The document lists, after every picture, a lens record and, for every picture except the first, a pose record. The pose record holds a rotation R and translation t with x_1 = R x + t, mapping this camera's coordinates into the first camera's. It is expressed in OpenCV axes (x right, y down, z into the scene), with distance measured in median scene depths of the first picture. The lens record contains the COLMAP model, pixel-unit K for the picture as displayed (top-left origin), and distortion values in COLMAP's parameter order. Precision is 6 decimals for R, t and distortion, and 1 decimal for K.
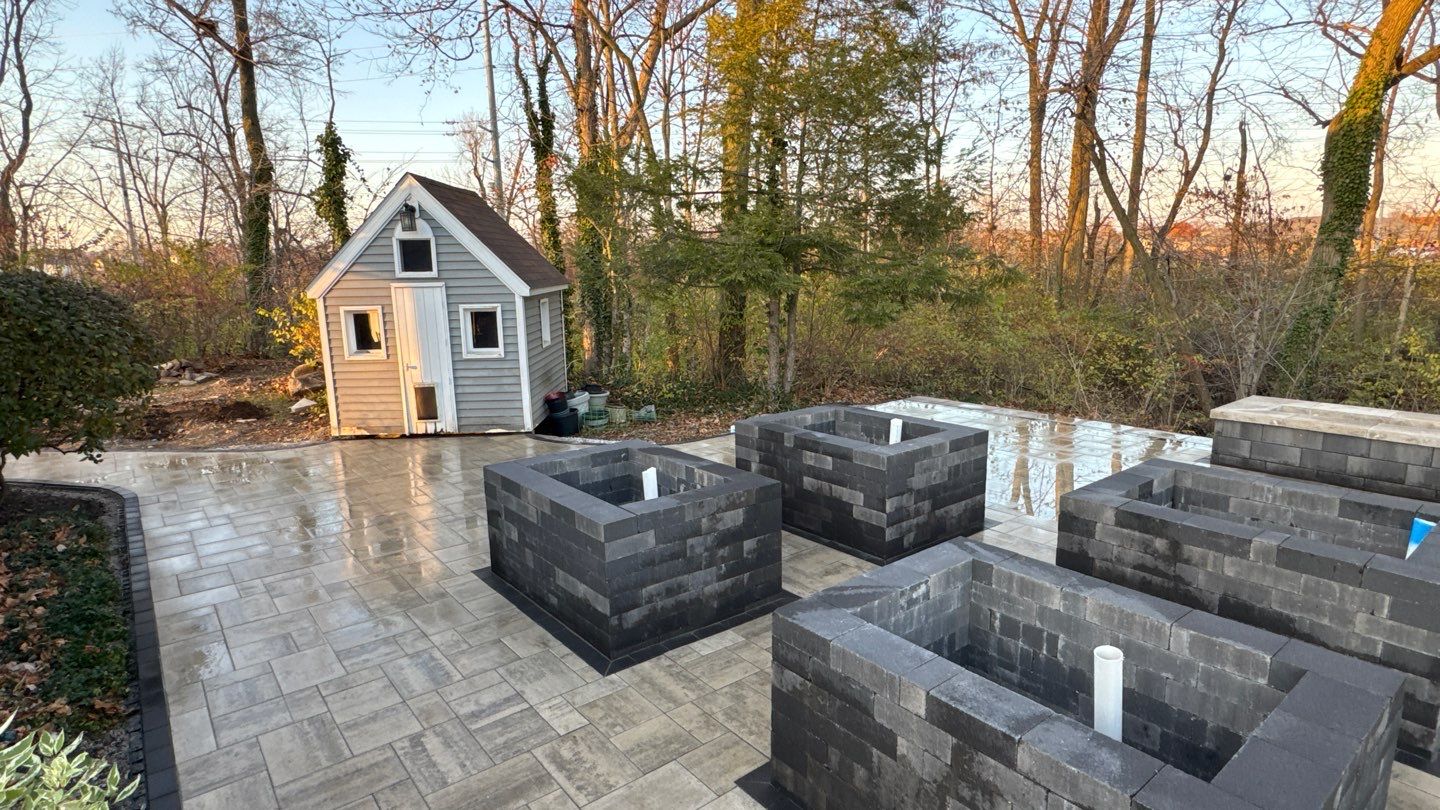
lens RADIAL K [[763.8, 0, 720.0], [0, 763.8, 405.0], [0, 0, 1]] dist [-0.002030, 0.000889]
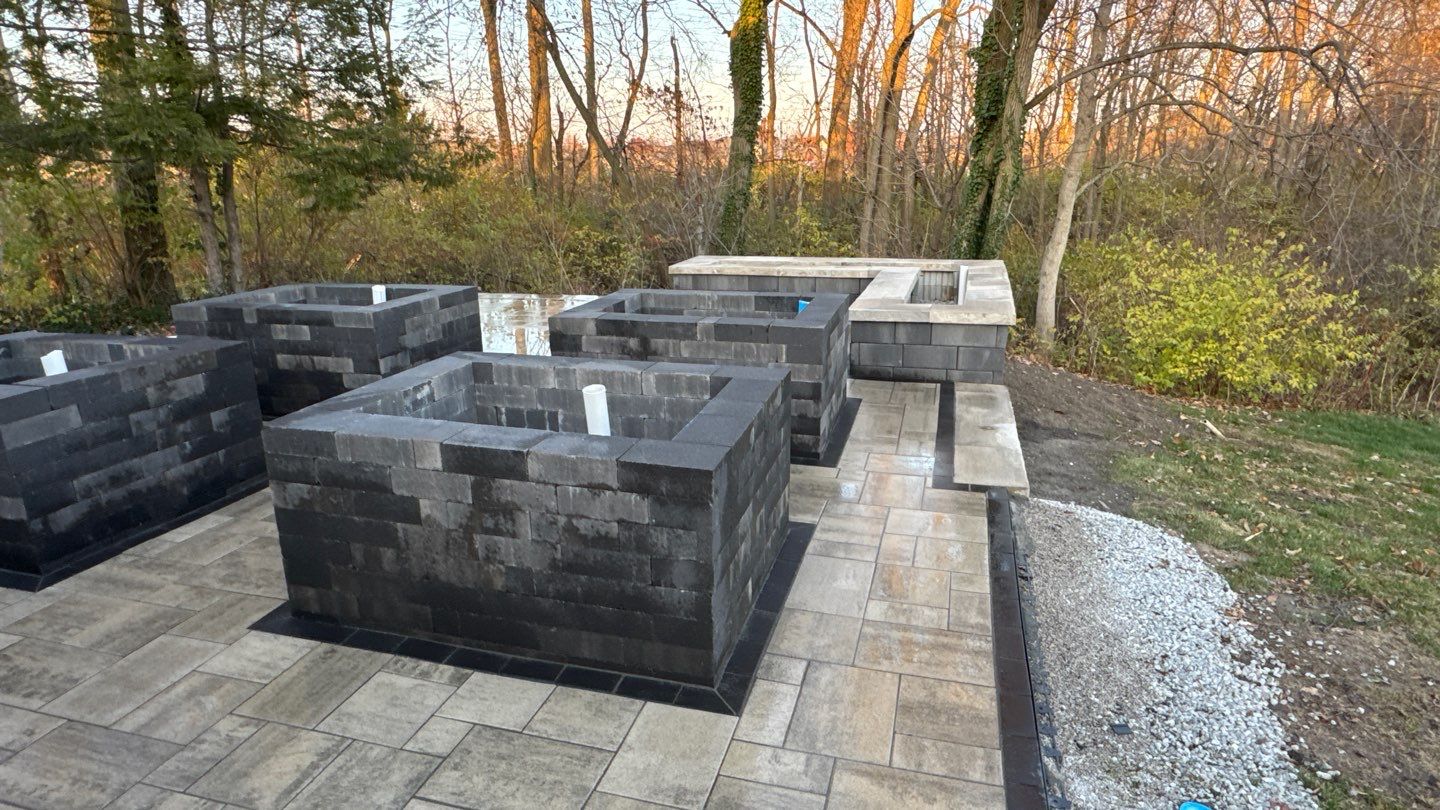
lens RADIAL K [[816.6, 0, 720.0], [0, 816.6, 405.0], [0, 0, 1]] dist [-0.007006, 0.001306]
pose [[0.808847, -0.158311, 0.566307, -0.018084], [0.107569, 0.986661, 0.122182, 0.098667], [-0.578096, -0.037909, 0.815088, -0.053352]]
